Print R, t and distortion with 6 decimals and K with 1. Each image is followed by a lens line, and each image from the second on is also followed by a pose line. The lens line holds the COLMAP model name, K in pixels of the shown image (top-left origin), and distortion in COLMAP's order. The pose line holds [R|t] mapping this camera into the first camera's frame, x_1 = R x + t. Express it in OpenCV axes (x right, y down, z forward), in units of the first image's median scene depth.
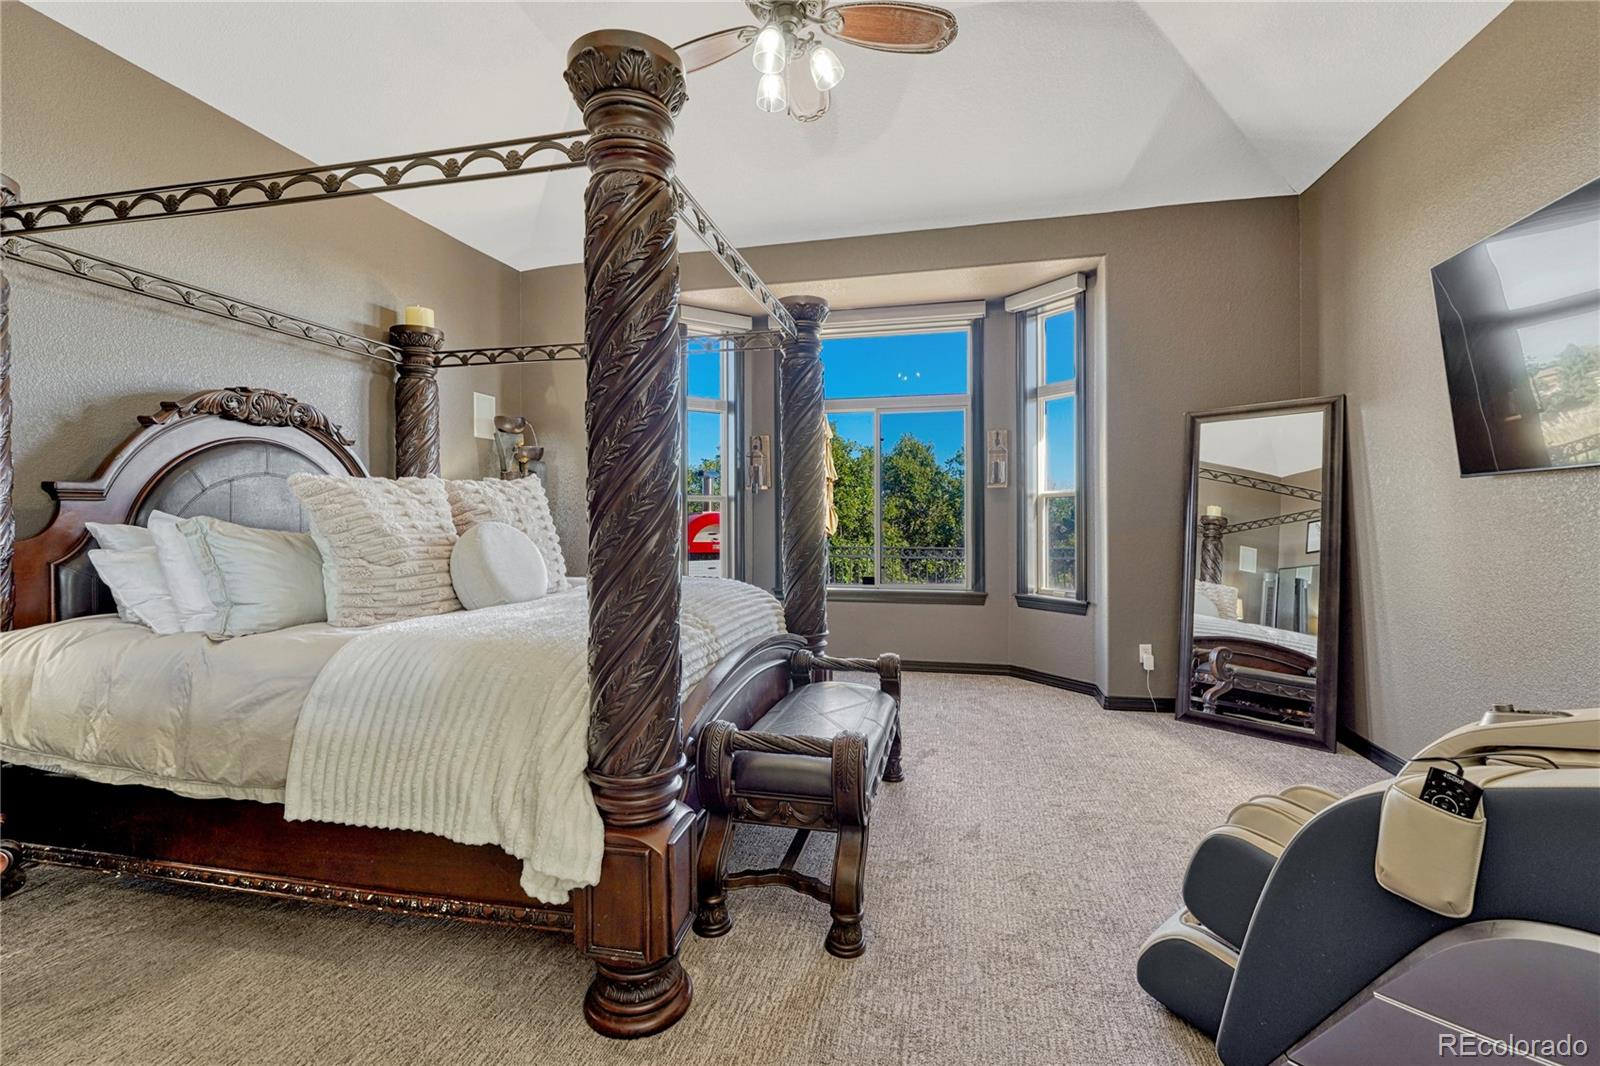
lens RADIAL K [[673.0, 0, 807.1], [0, 673.0, 523.1], [0, 0, 1]] dist [-0.006442, -0.000767]
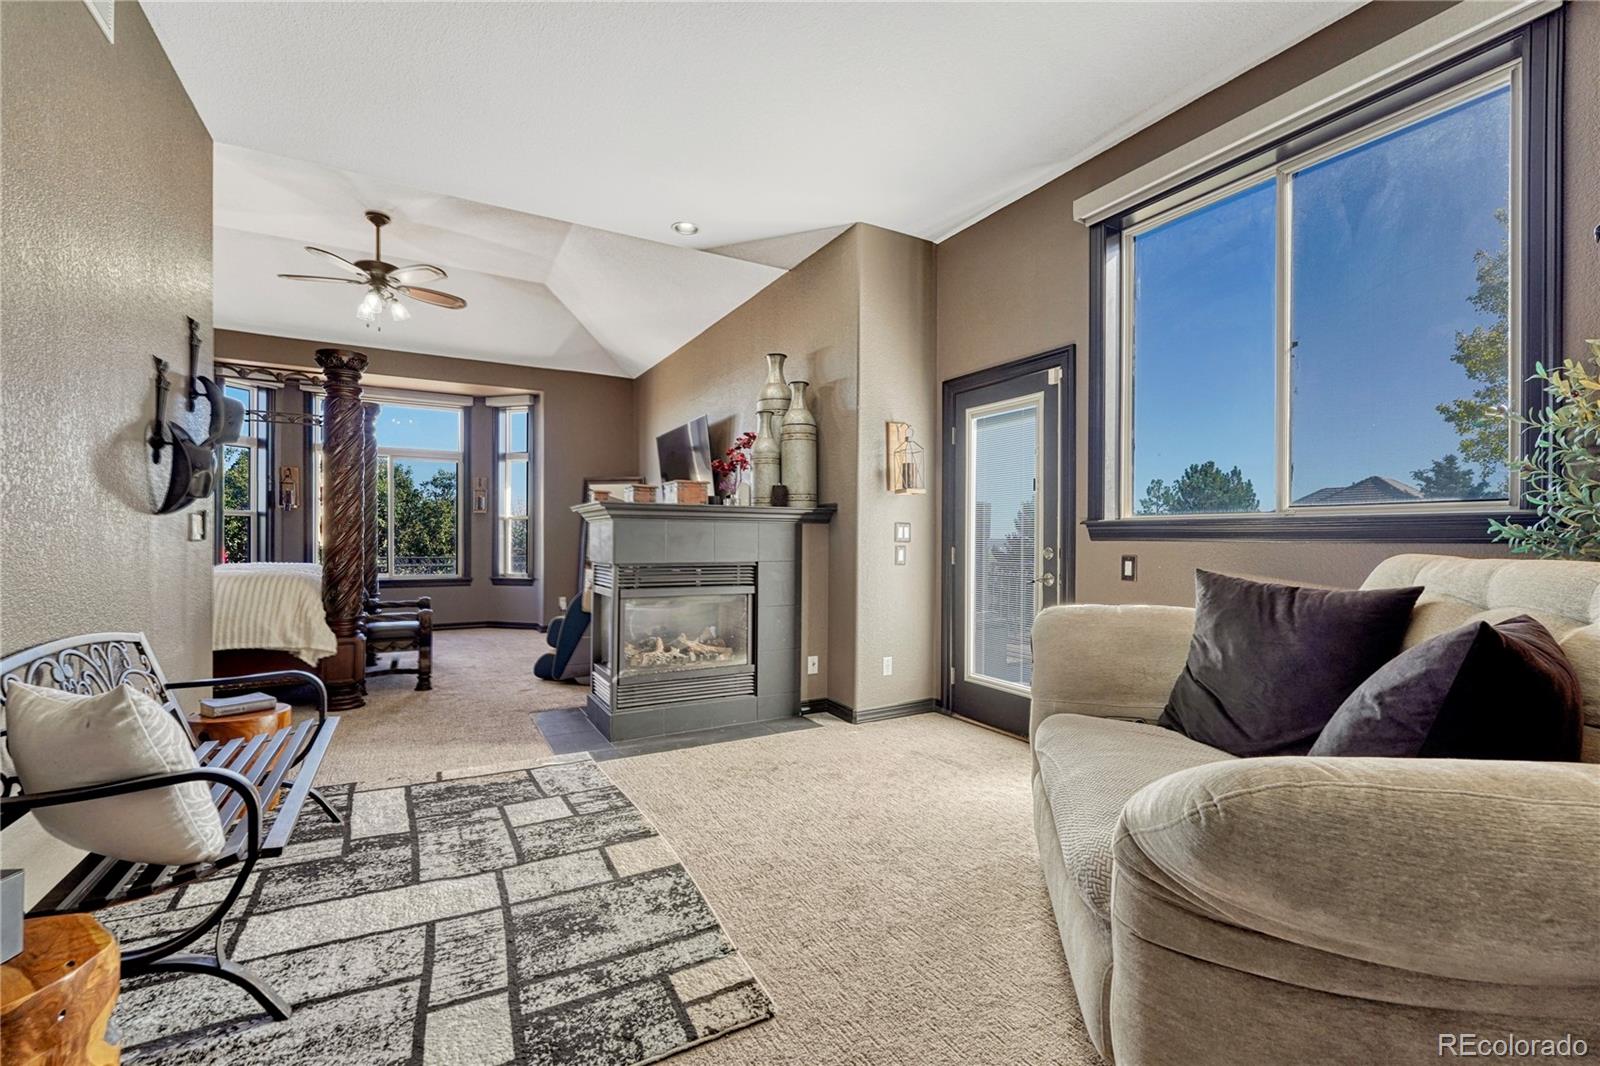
lens RADIAL K [[673.0, 0, 806.5], [0, 673.0, 536.9], [0, 0, 1]] dist [-0.006442, -0.000767]
pose [[0.736866, 0.008543, 0.675985, -0.241619], [-0.000123, 0.999922, -0.012503, 0.027525], [-0.676039, 0.009131, 0.736809, -0.758758]]
